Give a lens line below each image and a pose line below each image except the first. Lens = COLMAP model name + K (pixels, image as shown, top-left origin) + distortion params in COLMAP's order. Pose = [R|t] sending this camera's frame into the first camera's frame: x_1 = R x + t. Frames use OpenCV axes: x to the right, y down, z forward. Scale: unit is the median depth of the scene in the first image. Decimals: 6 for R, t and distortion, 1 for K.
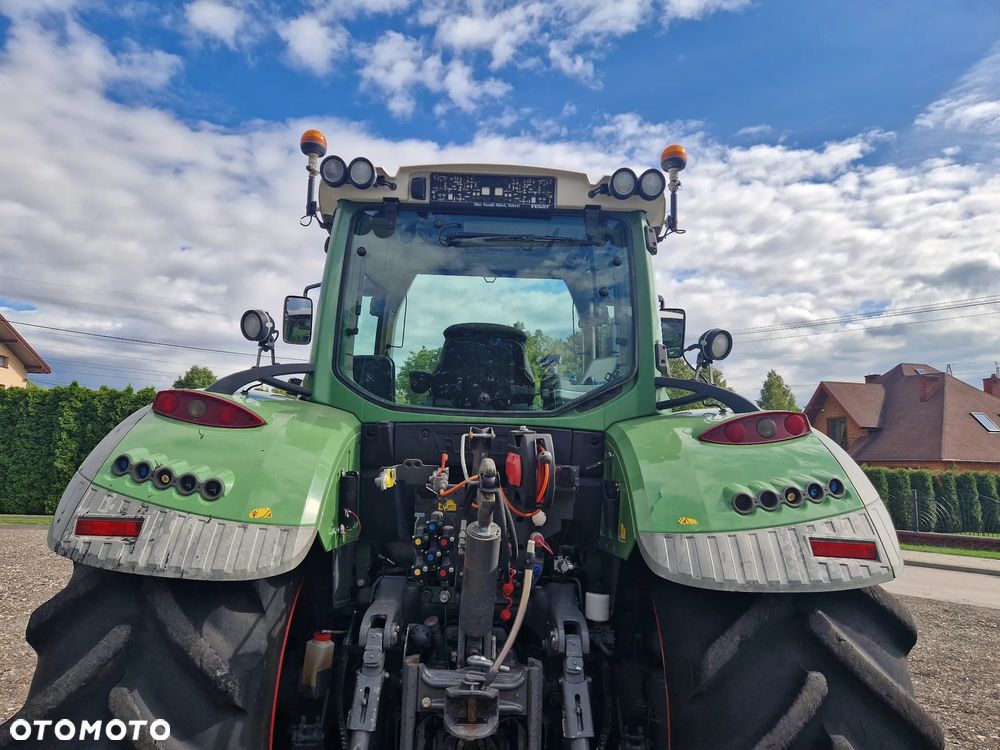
lens RADIAL K [[668.6, 0, 492.3], [0, 668.6, 374.2], [0, 0, 1]] dist [0.076197, -0.063734]
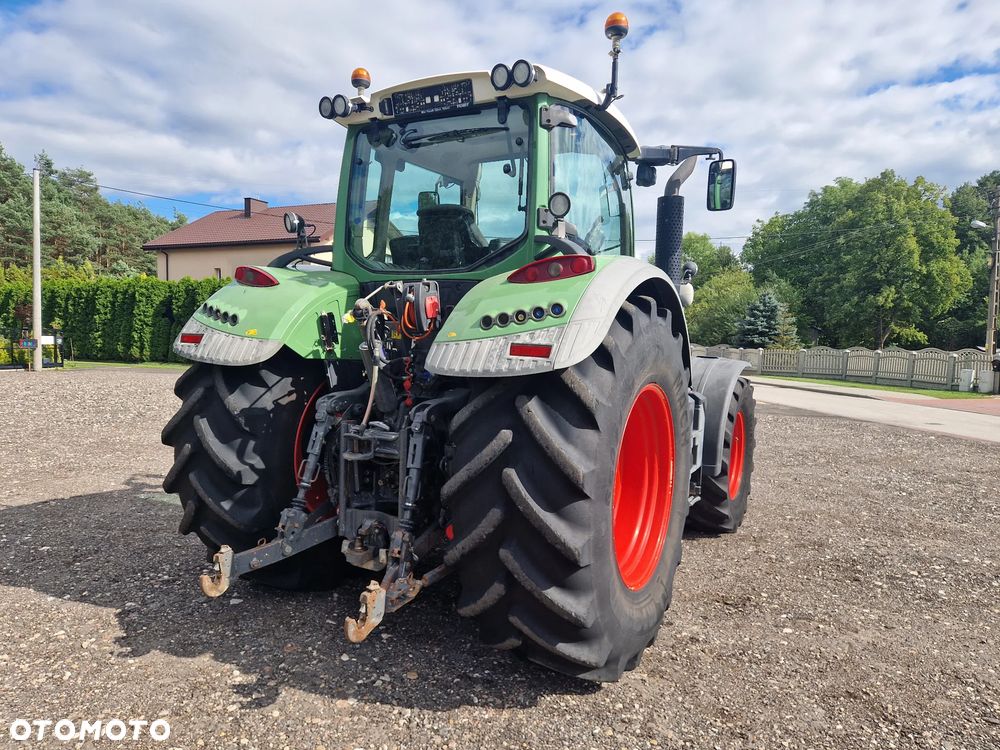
lens RADIAL K [[668.6, 0, 491.5], [0, 668.6, 384.2], [0, 0, 1]] dist [0.076197, -0.063734]
pose [[0.865835, 0.025471, -0.499680, 0.919503], [0.069818, 0.982781, 0.171076, 0.065655], [0.495434, -0.183011, 0.849148, -0.192188]]
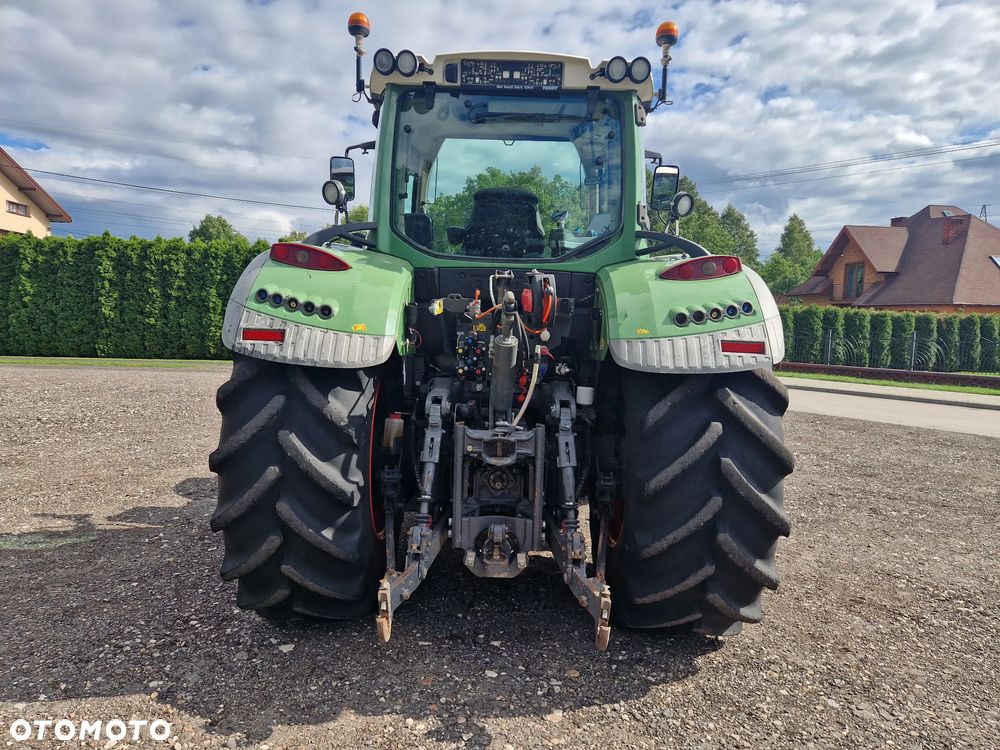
lens RADIAL K [[668.6, 0, 496.7], [0, 668.6, 386.5], [0, 0, 1]] dist [0.076197, -0.063734]
pose [[0.999783, -0.002562, -0.020688, -0.003240], [0.007409, 0.971294, 0.237765, -0.016642], [0.019485, -0.237867, 0.971102, -0.401781]]
